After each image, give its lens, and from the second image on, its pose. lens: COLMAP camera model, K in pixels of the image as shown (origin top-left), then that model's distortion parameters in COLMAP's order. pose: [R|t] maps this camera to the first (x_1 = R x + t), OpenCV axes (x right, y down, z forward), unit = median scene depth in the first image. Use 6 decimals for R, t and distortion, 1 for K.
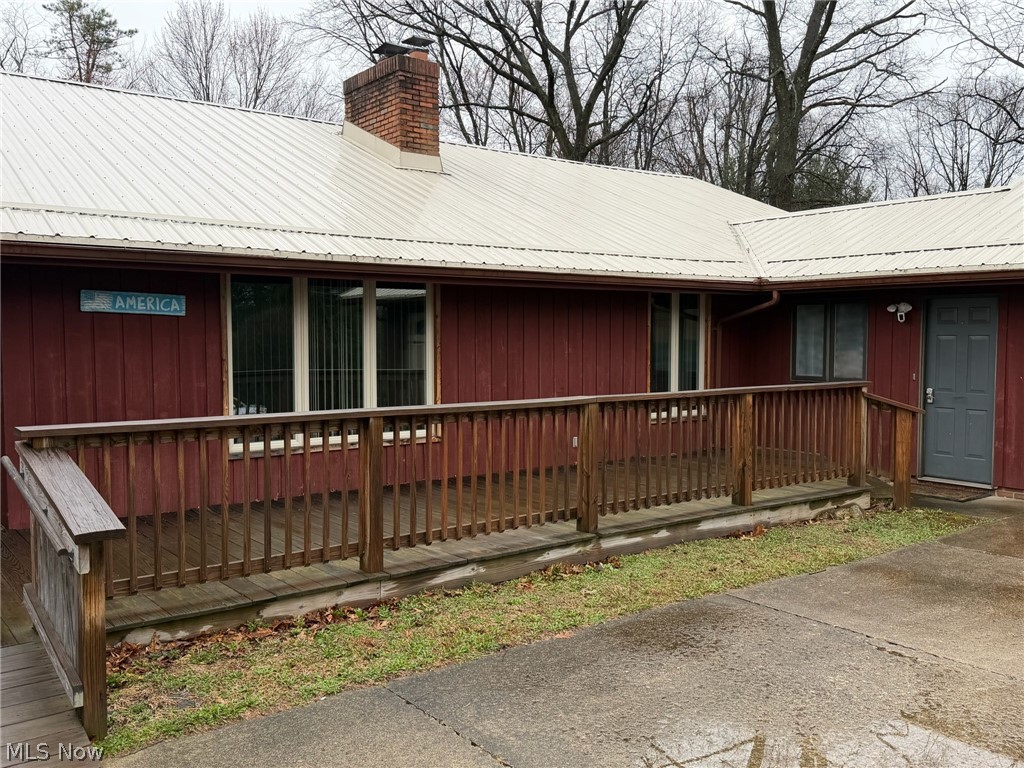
lens RADIAL K [[894.0, 0, 518.6], [0, 894.0, 380.5], [0, 0, 1]] dist [0.021142, -0.034840]
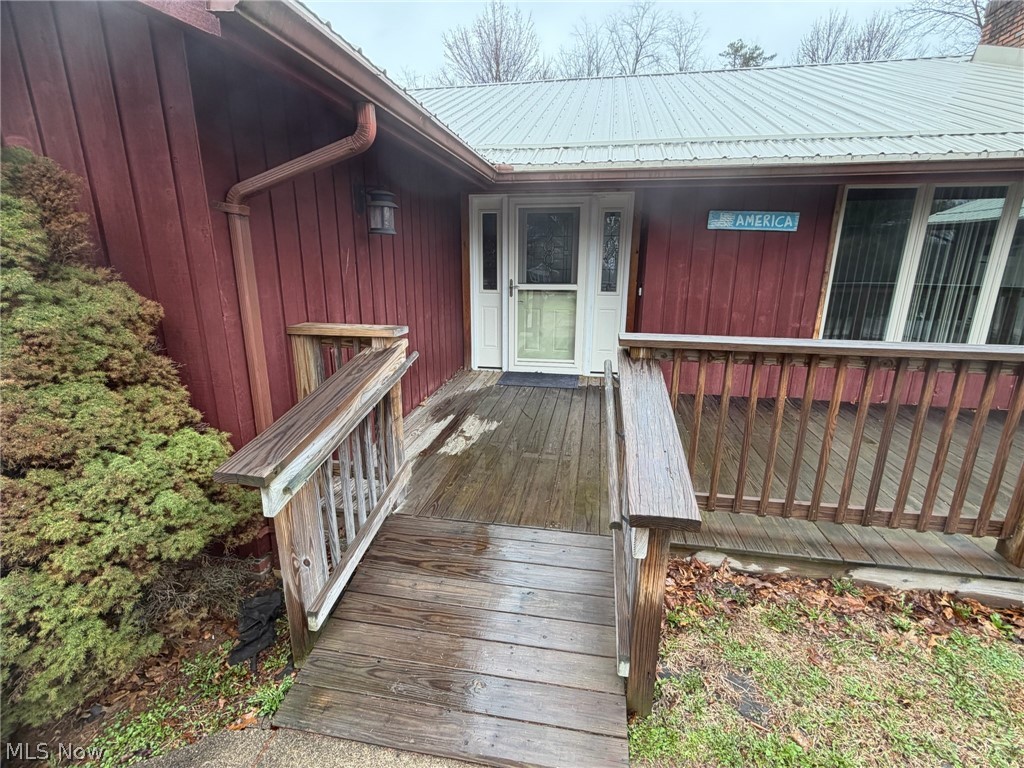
lens RADIAL K [[475.2, 0, 512.3], [0, 475.2, 388.0], [0, 0, 1]] dist [-0.003815, -0.002058]
pose [[0.663156, 0.199811, -0.721318, -0.139432], [-0.040559, 0.971886, 0.231932, -0.004358], [0.747381, -0.124552, 0.652617, 0.318788]]
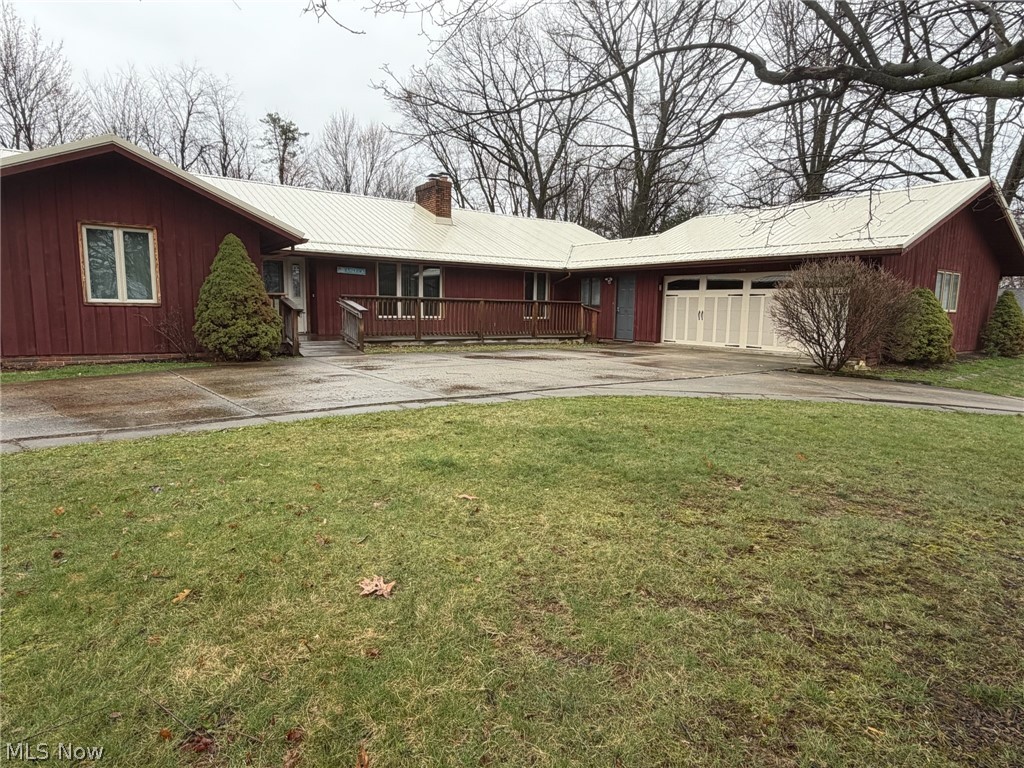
lens RADIAL K [[558.4, 0, 506.3], [0, 558.4, 383.3], [0, 0, 1]] dist [-0.004387, -0.002225]
pose [[0.999007, 0.022645, -0.038369, 0.241954], [-0.019445, 0.996457, 0.081821, 0.150486], [0.040086, -0.080994, 0.995908, -1.085926]]
